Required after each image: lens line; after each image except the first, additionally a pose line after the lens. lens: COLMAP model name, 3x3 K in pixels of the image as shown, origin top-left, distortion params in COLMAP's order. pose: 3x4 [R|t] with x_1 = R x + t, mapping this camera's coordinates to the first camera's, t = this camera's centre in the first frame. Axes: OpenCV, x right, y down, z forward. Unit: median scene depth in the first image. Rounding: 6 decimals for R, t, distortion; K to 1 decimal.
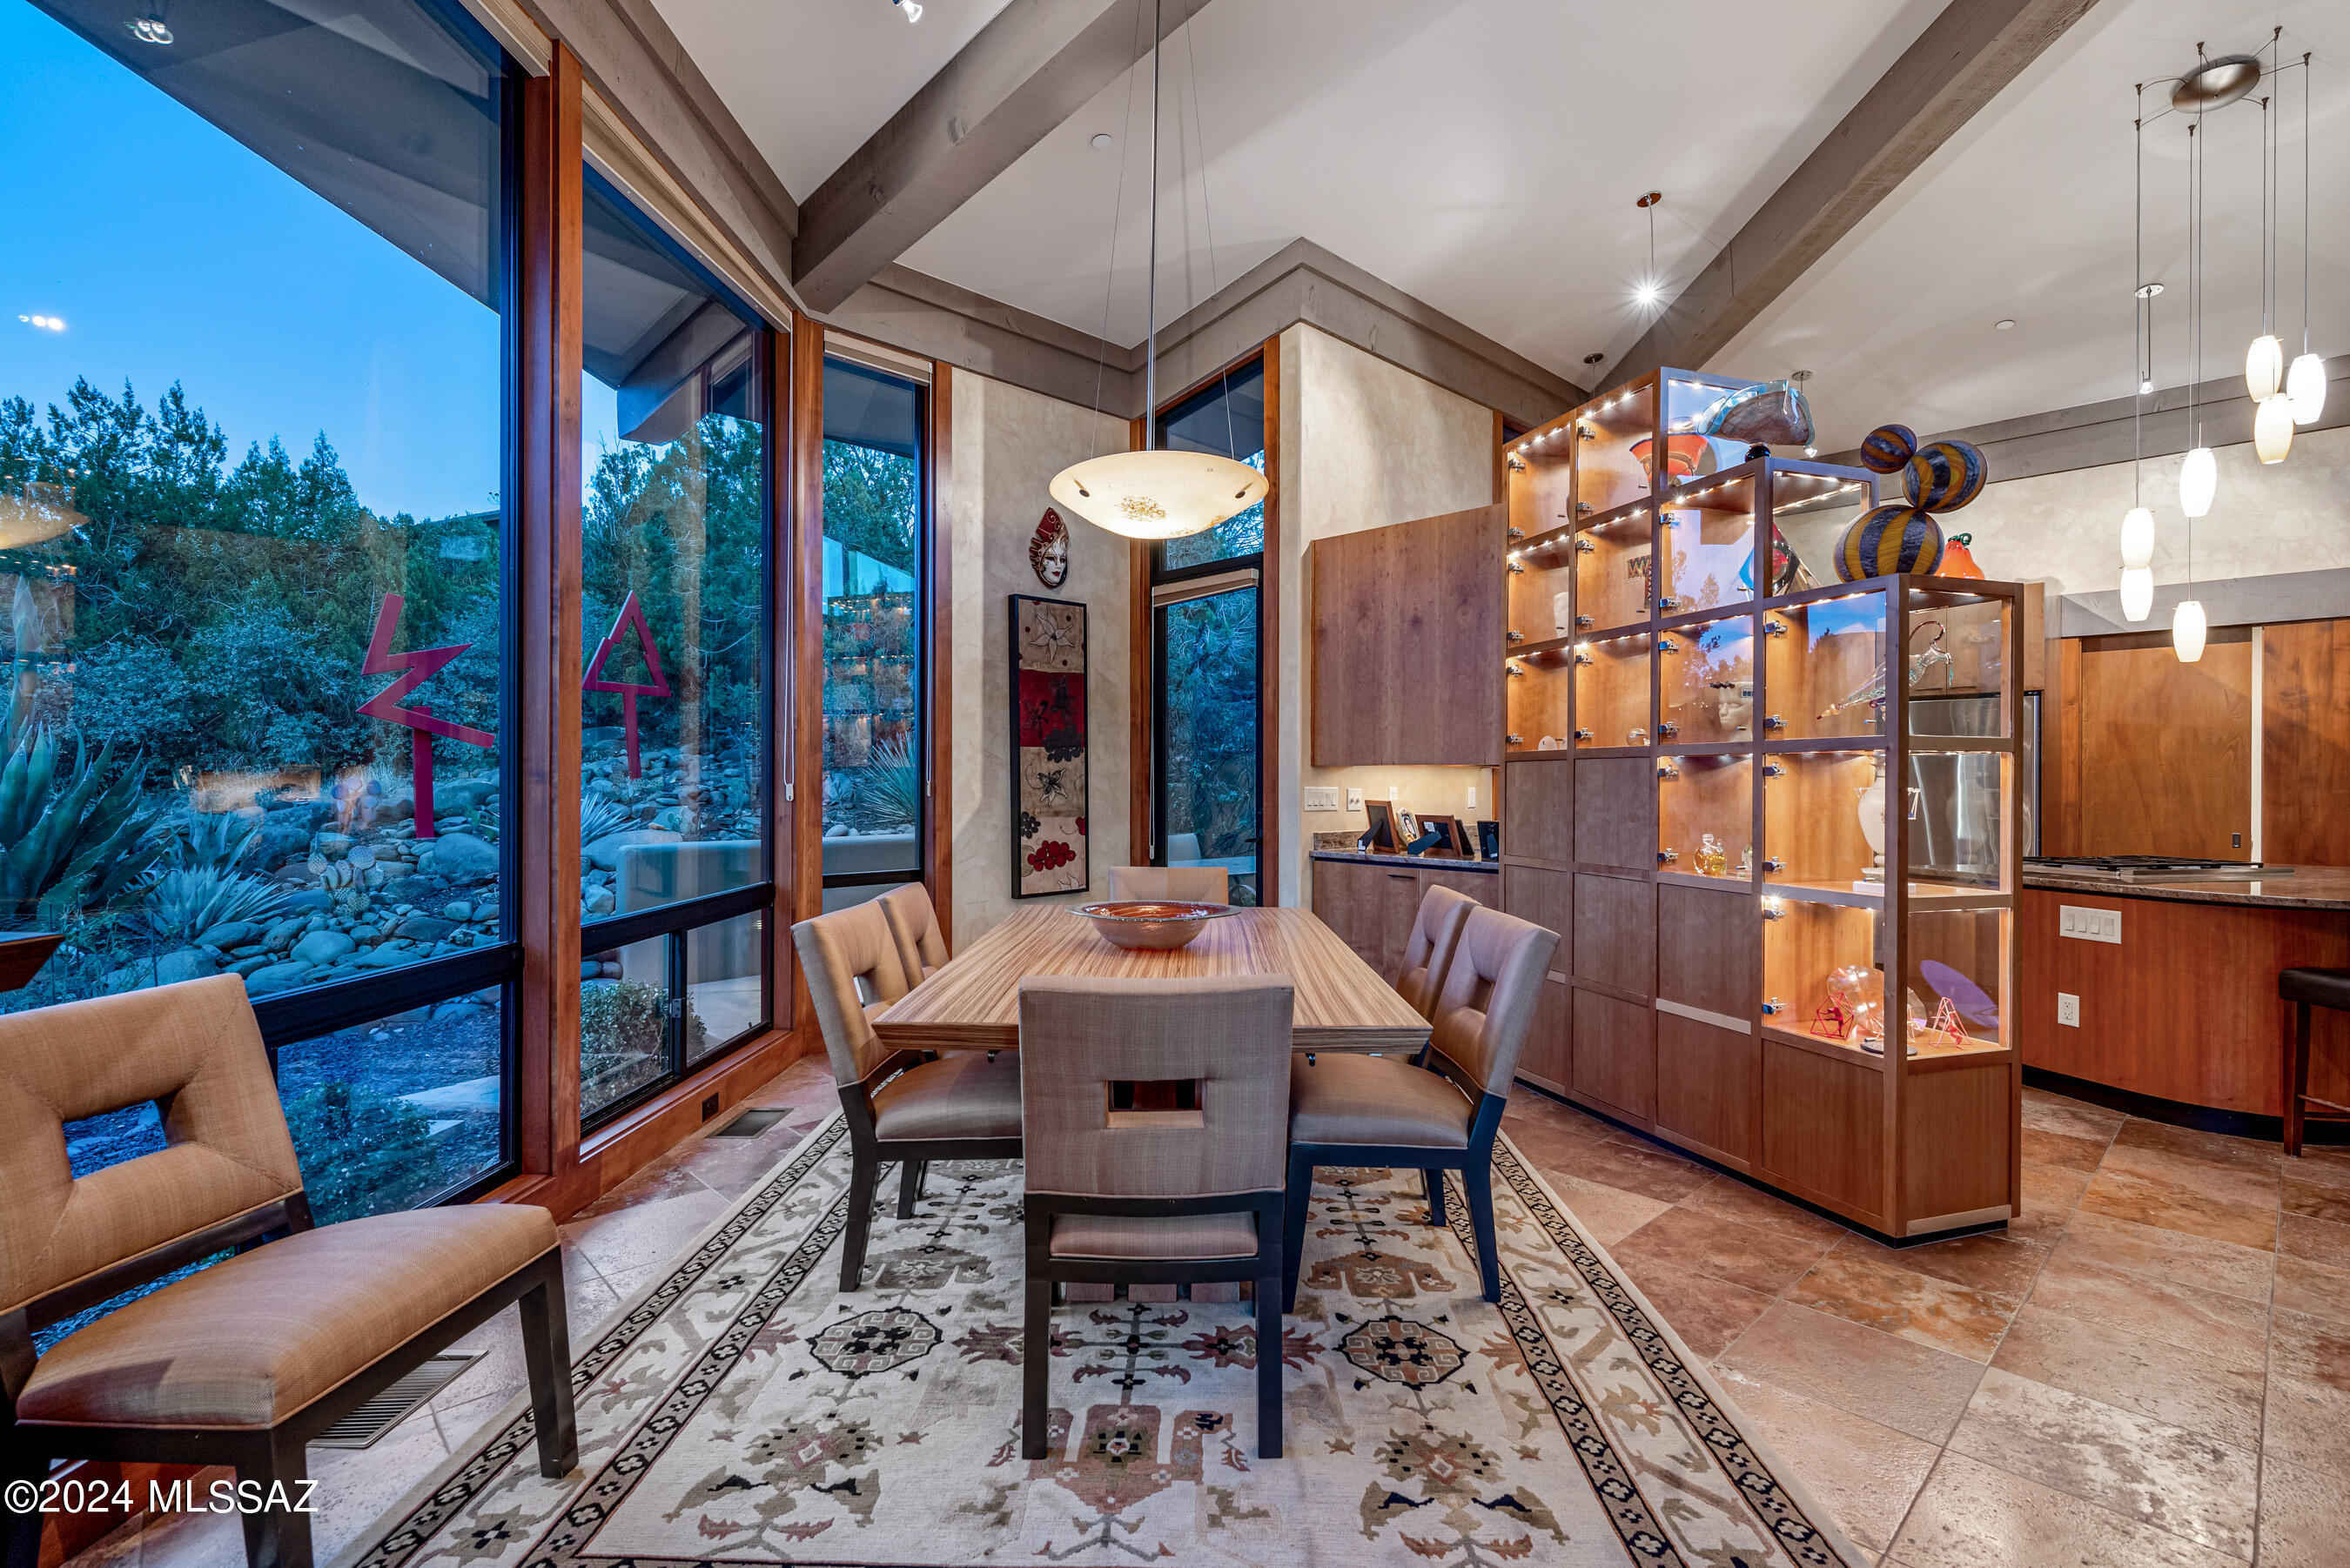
lens RADIAL K [[1070.1, 0, 1177.4], [0, 1070.1, 782.6], [0, 0, 1]] dist [-0.002845, 0.000000]
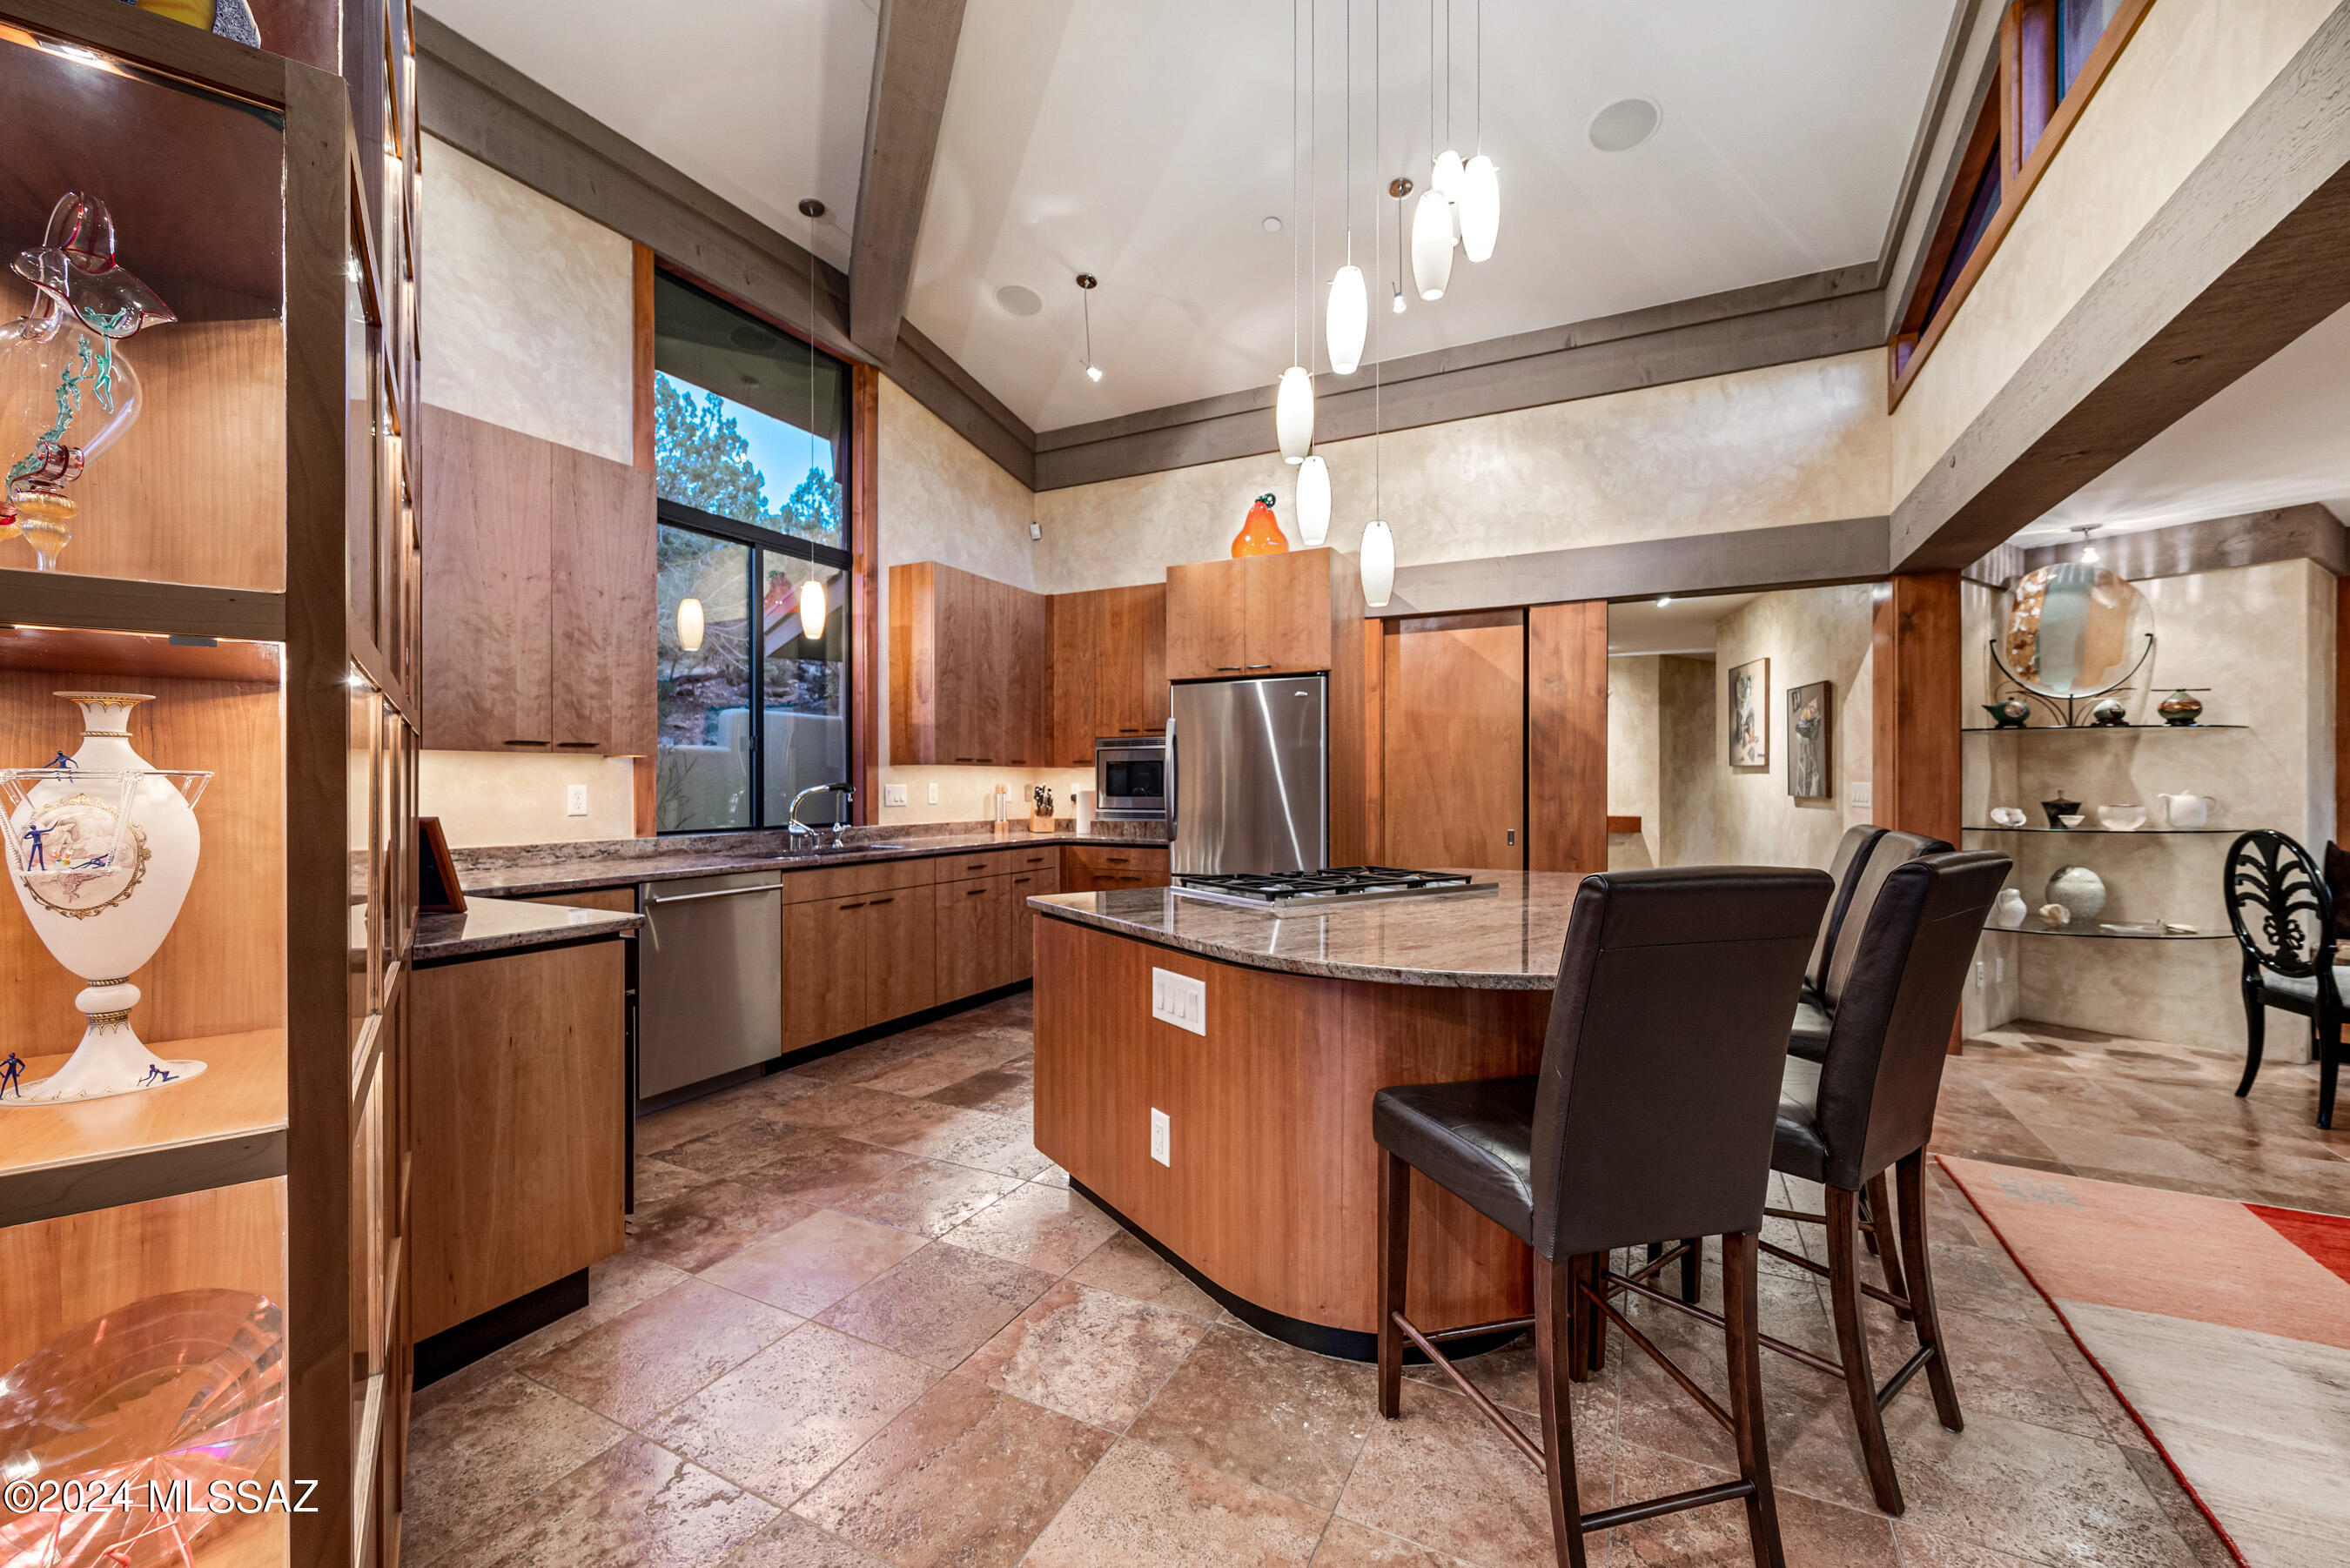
lens RADIAL K [[935.2, 0, 1178.6], [0, 935.2, 787.2], [0, 0, 1]] dist [-0.002836, 0.000339]
pose [[0.942300, -0.005770, 0.334720, 0.504380], [0.004700, 0.999981, 0.004008, 0.006208], [-0.334737, -0.002203, 0.942309, 0.369364]]
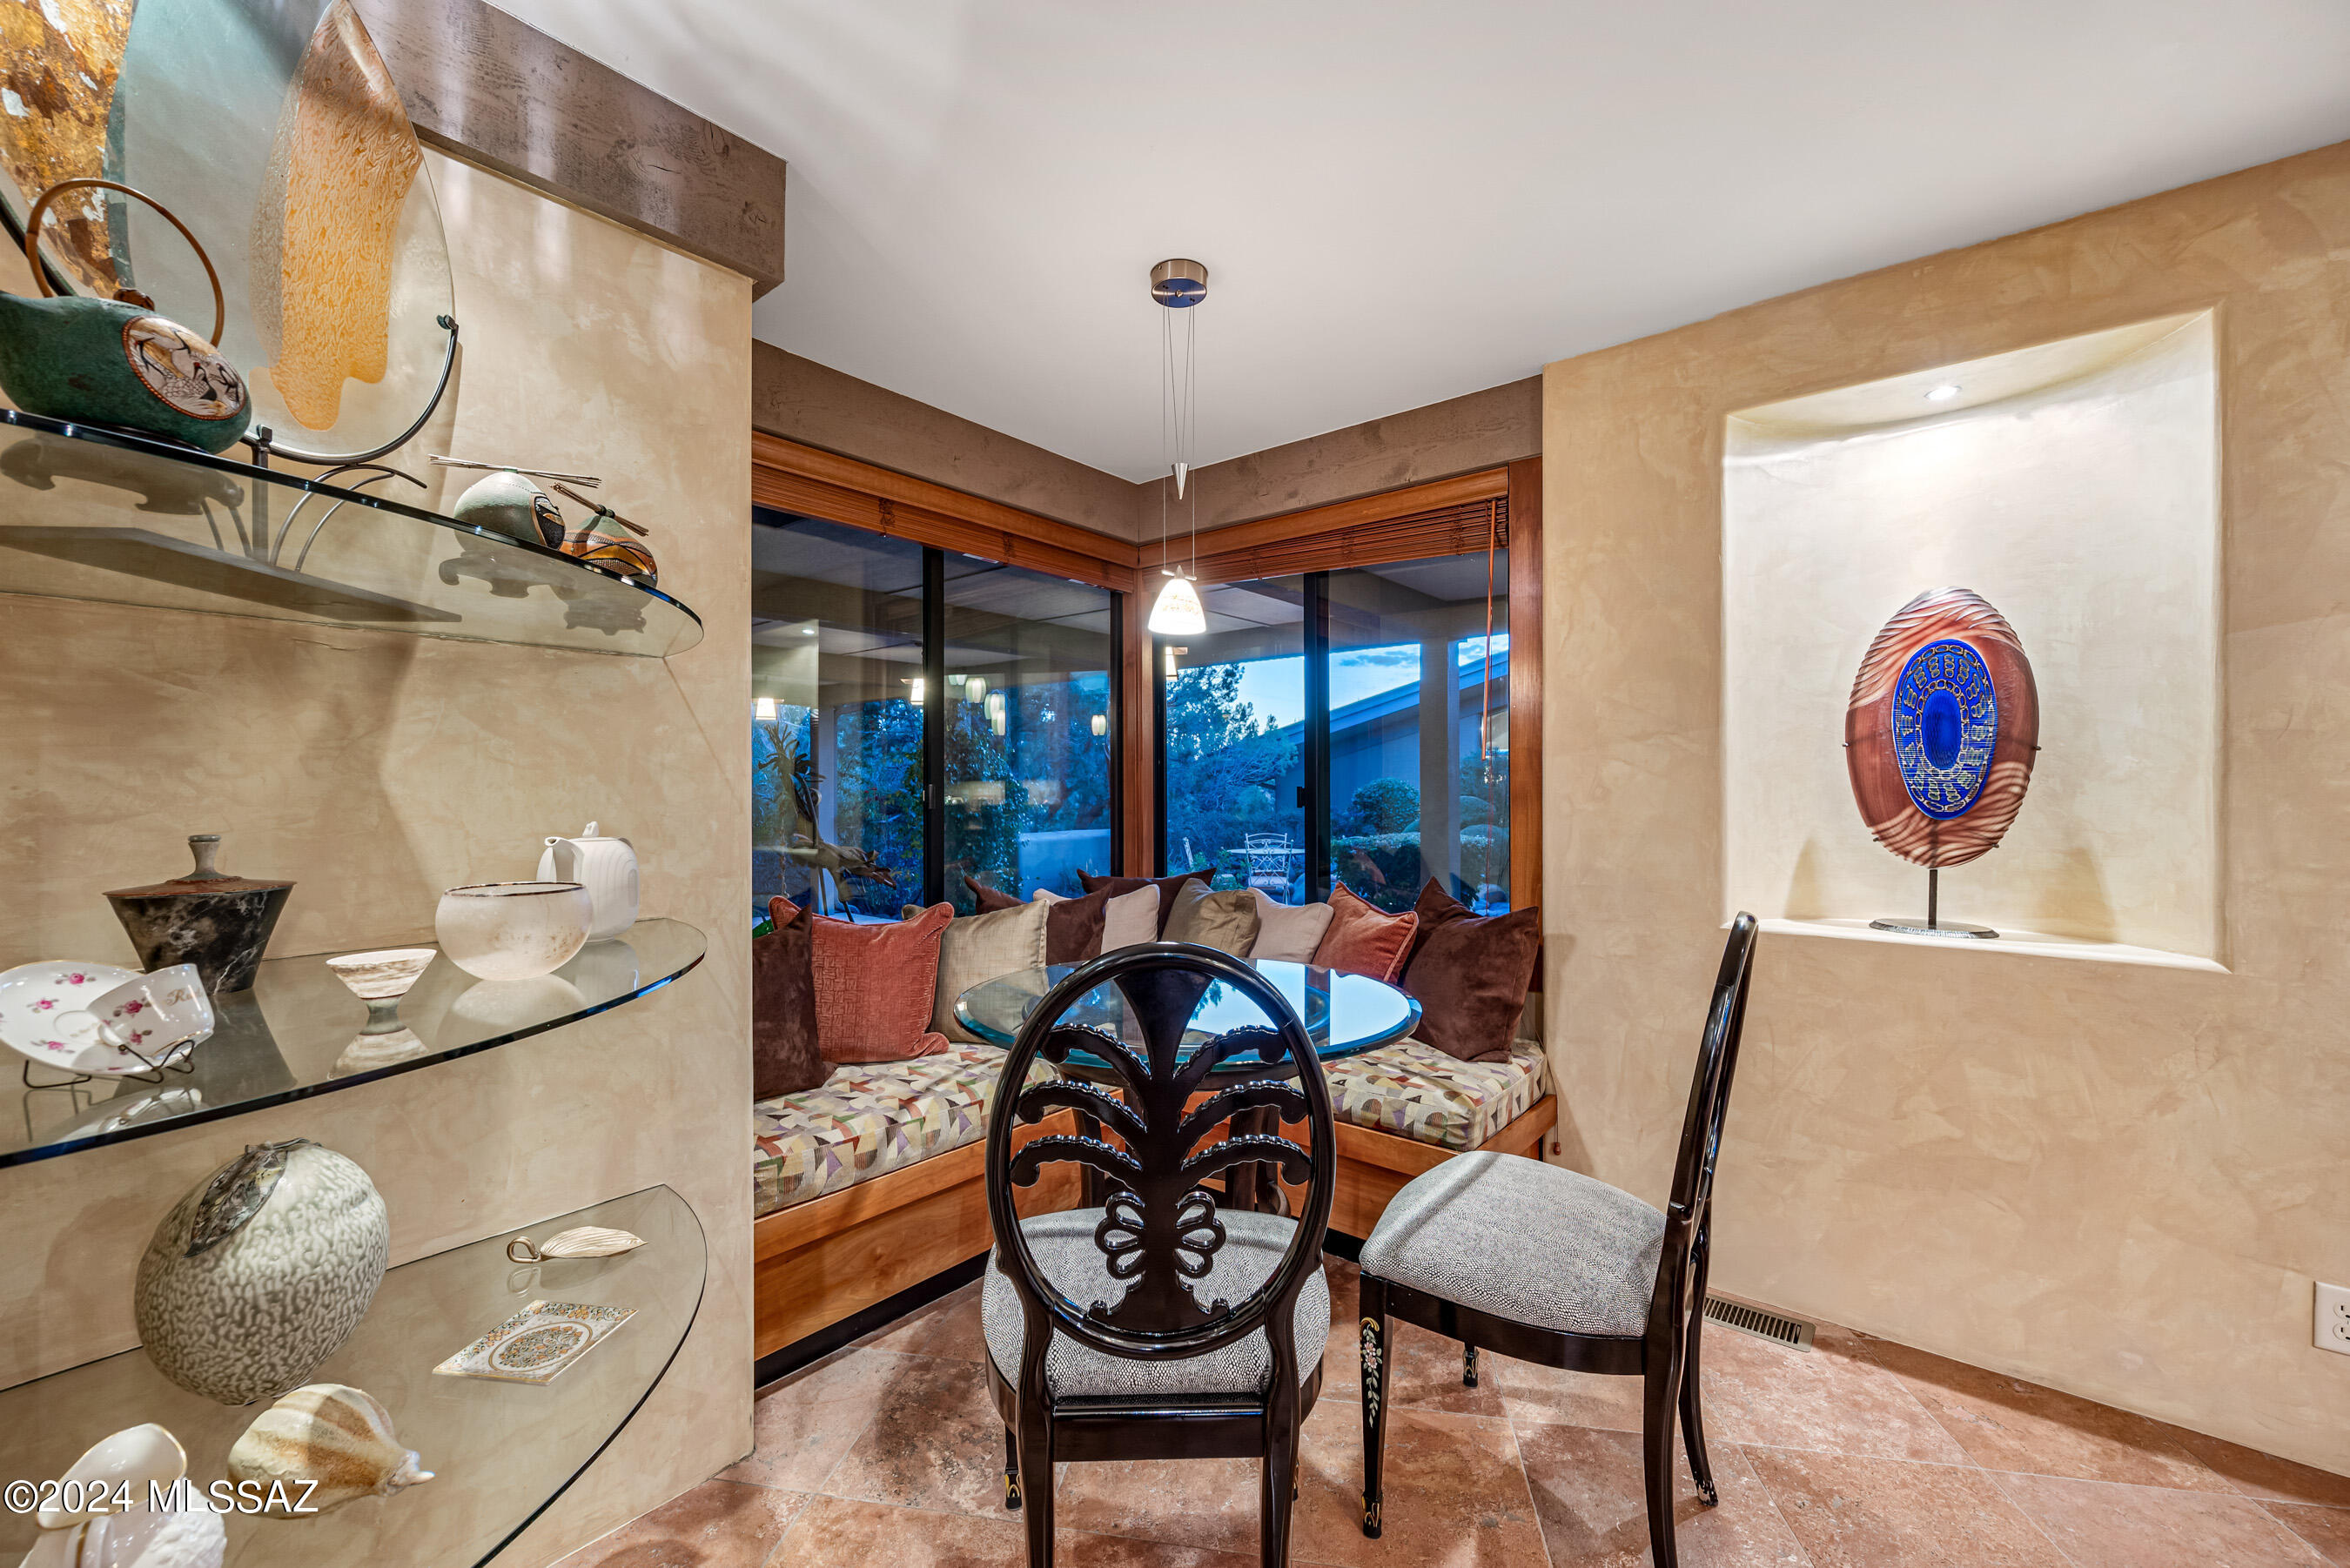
lens RADIAL K [[935.2, 0, 1177.2], [0, 935.2, 781.4], [0, 0, 1]] dist [-0.002836, 0.000339]
pose [[-0.597555, 0.000281, 0.801828, 1.139712], [-0.001579, 0.999998, -0.001527, 0.005224], [-0.801827, -0.002179, -0.597553, 0.774105]]
